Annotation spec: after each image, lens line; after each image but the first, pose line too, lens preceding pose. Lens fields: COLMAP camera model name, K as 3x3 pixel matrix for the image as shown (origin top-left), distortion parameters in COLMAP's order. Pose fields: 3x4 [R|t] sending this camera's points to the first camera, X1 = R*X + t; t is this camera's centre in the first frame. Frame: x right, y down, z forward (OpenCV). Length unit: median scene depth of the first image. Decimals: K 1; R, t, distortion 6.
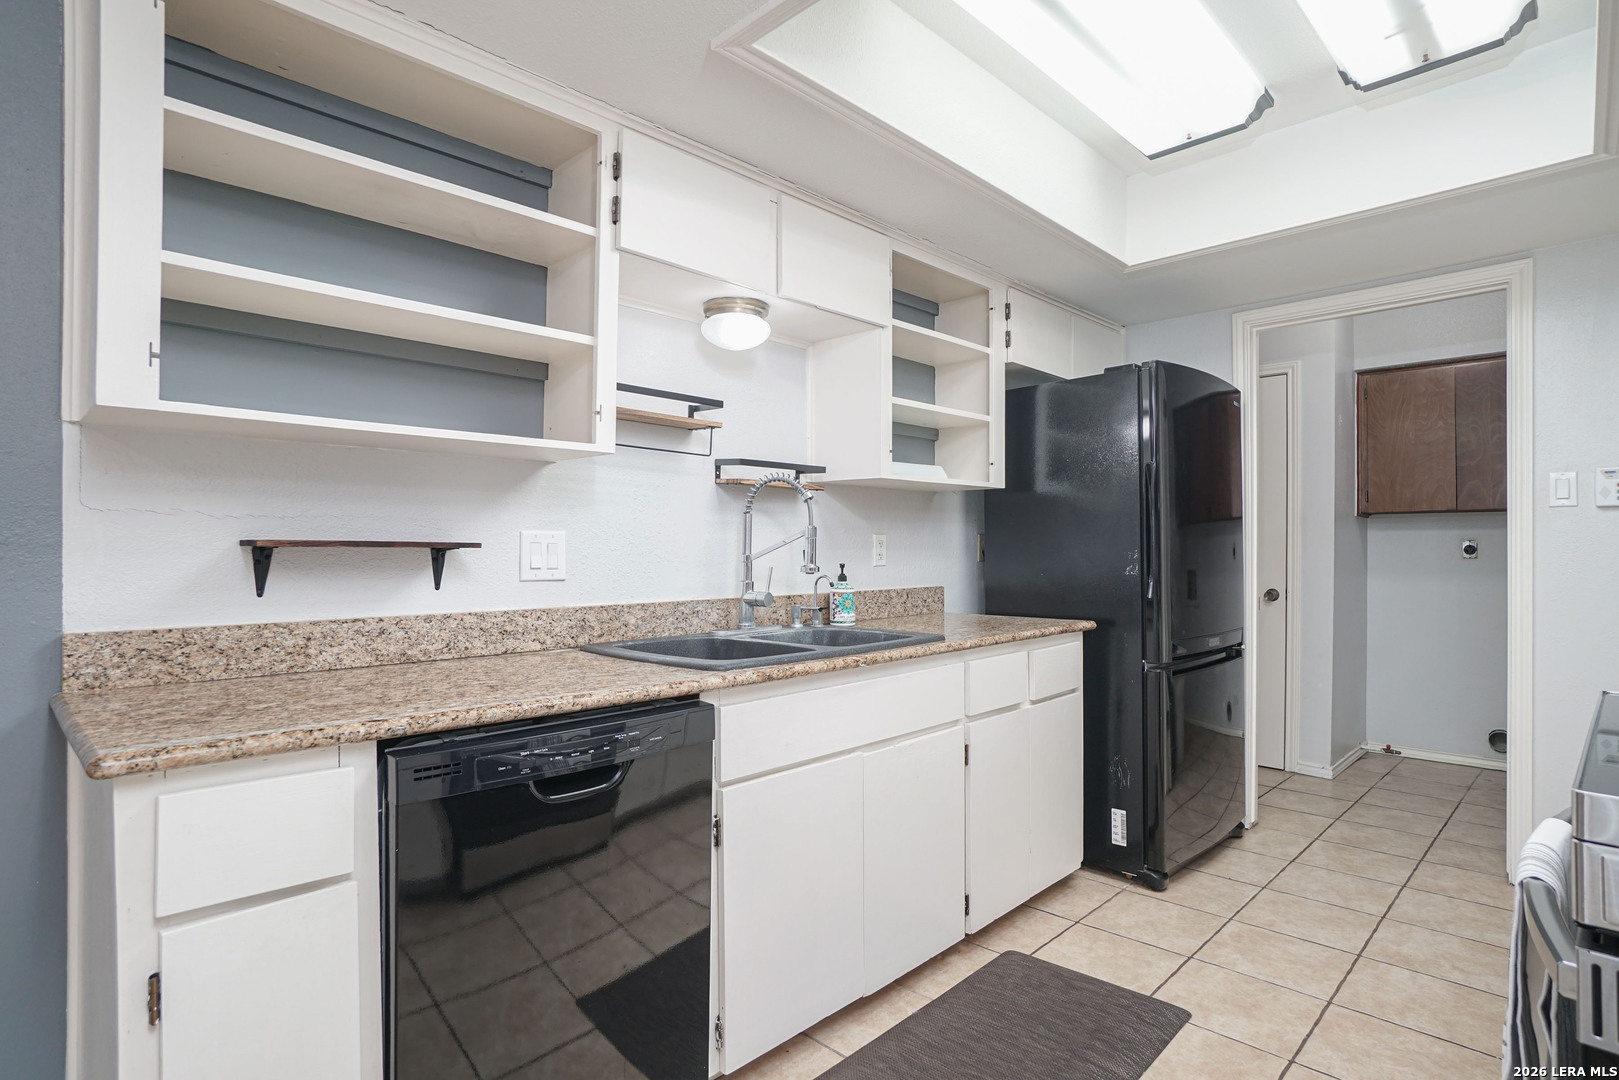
lens RADIAL K [[843.2, 0, 814.6], [0, 843.2, 556.0], [0, 0, 1]] dist [-0.044122, 0.025059]
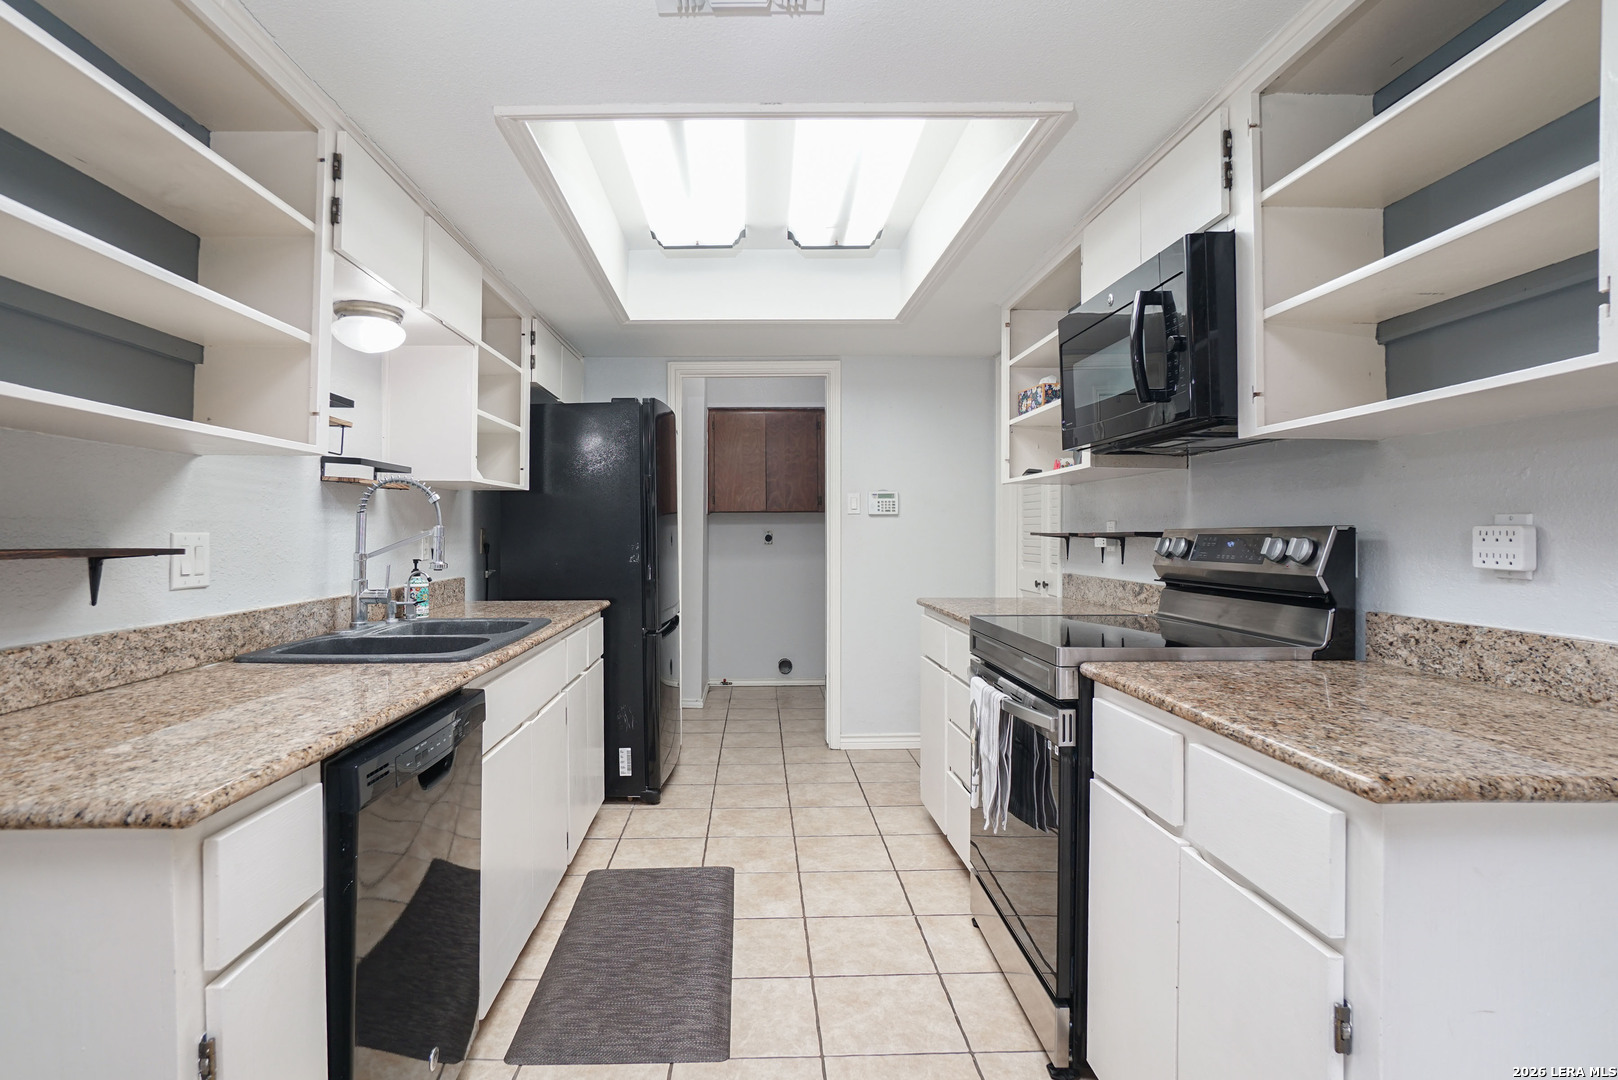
lens RADIAL K [[810.9, 0, 784.7], [0, 810.9, 539.8], [0, 0, 1]] dist [-0.054538, 0.026725]
pose [[0.694334, -0.008072, 0.719608, -0.421405], [0.008717, 0.999958, 0.002806, -0.016269], [-0.719600, 0.004324, 0.694375, -0.028304]]
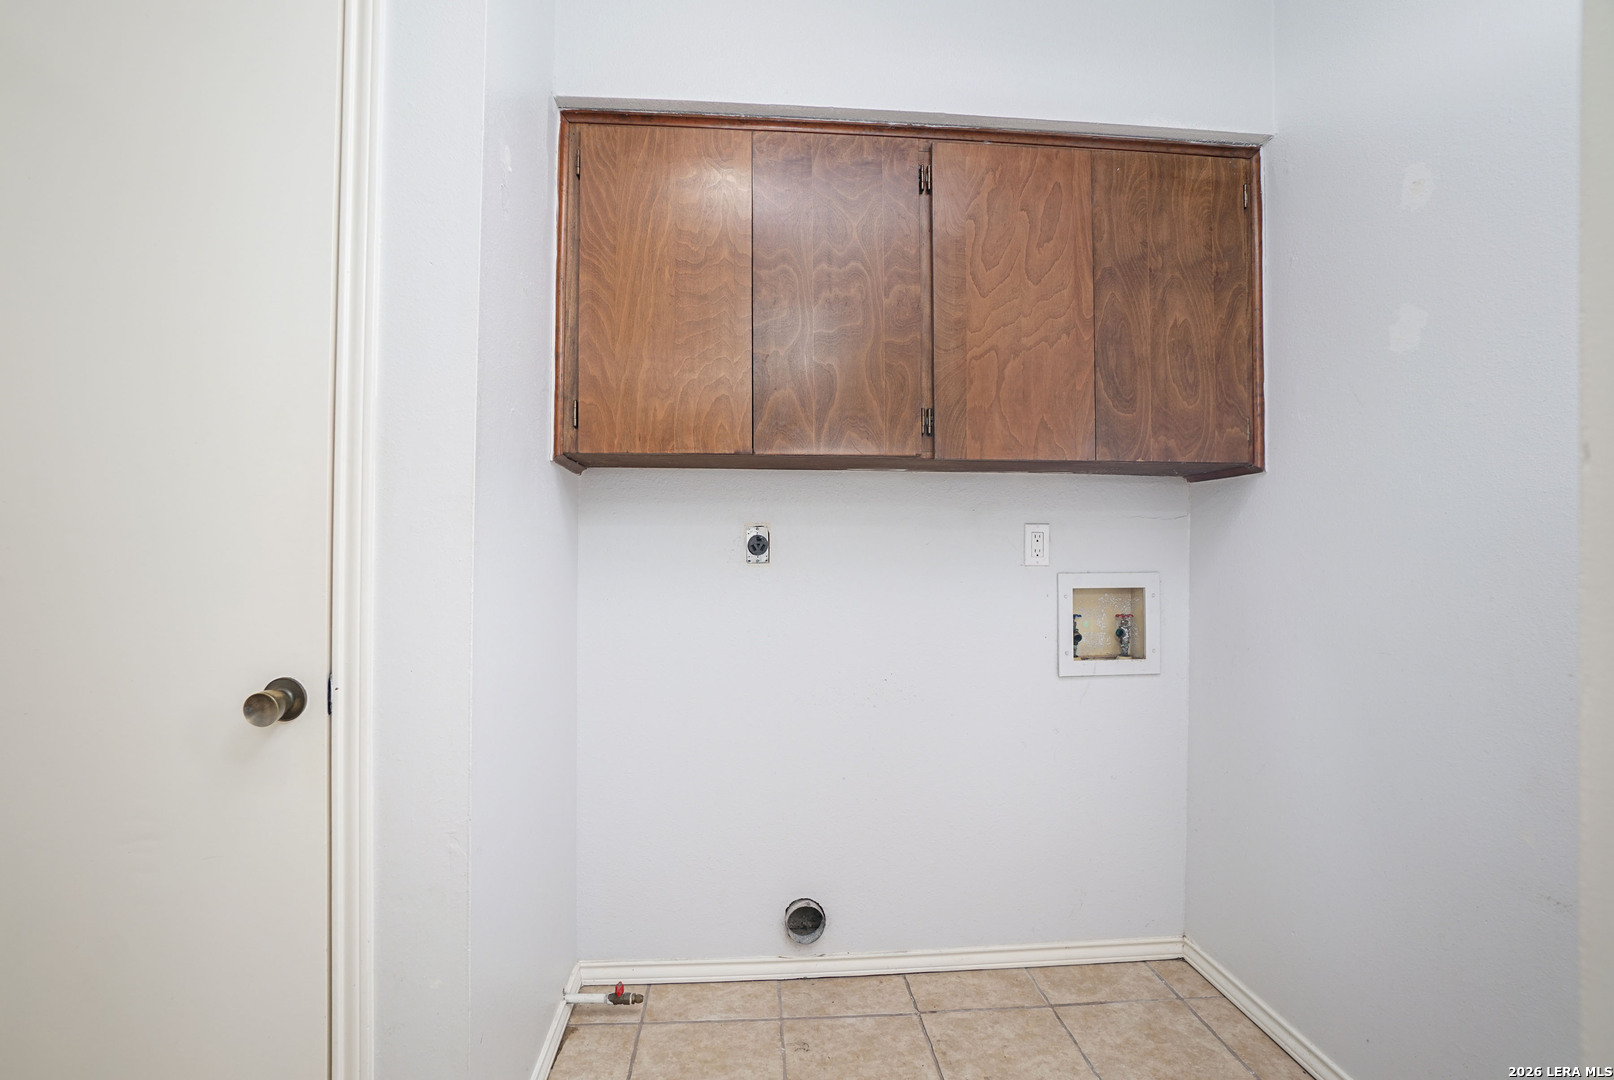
lens RADIAL K [[808.9, 0, 782.7], [0, 808.9, 539.8], [0, 0, 1]] dist [-0.054538, 0.026725]
pose [[0.670283, 0.003674, 0.742096, 0.854789], [-0.005214, 0.999986, -0.000241, -0.020673], [-0.742087, -0.003708, 0.670293, 1.281914]]
